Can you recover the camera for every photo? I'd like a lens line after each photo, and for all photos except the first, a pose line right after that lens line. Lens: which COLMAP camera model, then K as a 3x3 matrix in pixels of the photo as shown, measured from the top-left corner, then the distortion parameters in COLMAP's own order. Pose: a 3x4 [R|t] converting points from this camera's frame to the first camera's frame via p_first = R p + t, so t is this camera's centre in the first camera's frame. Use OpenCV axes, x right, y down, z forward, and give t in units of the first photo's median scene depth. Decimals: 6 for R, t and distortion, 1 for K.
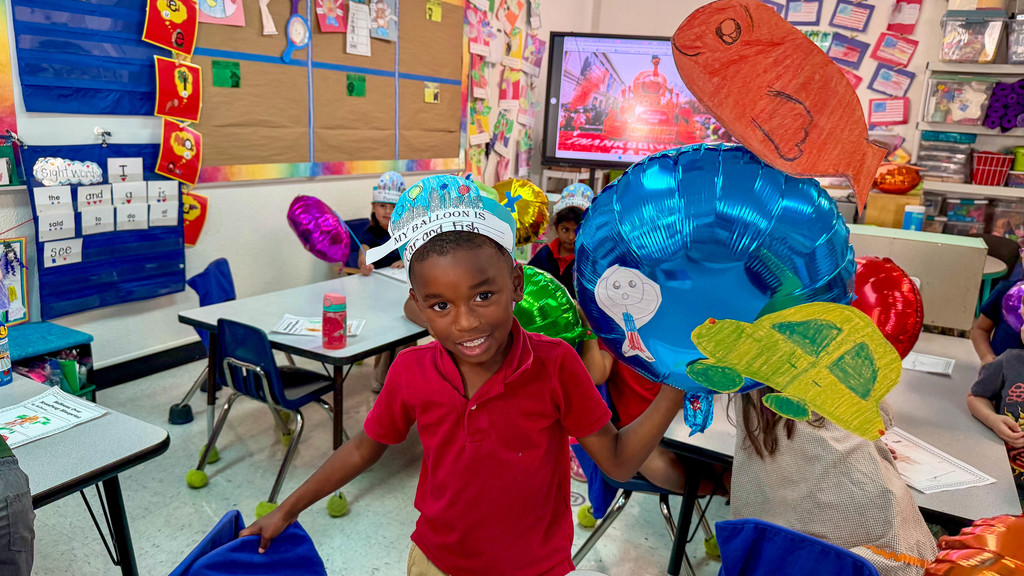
lens RADIAL K [[748.3, 0, 535.0], [0, 748.3, 305.1], [0, 0, 1]] dist [0.028488, -0.030924]
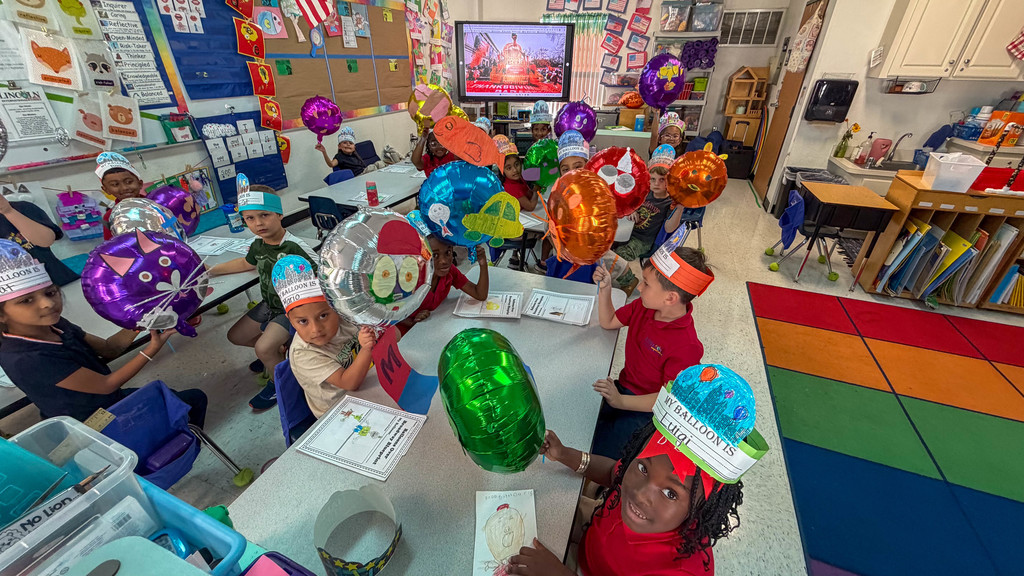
lens RADIAL K [[398.0, 0, 506.7], [0, 398.0, 286.7], [0, 0, 1]] dist [0.000827, -0.000123]
pose [[0.991898, -0.103053, 0.074285, 0.011976], [0.080043, 0.961065, 0.264476, 0.002868], [-0.098648, -0.256387, 0.961527, -0.134875]]
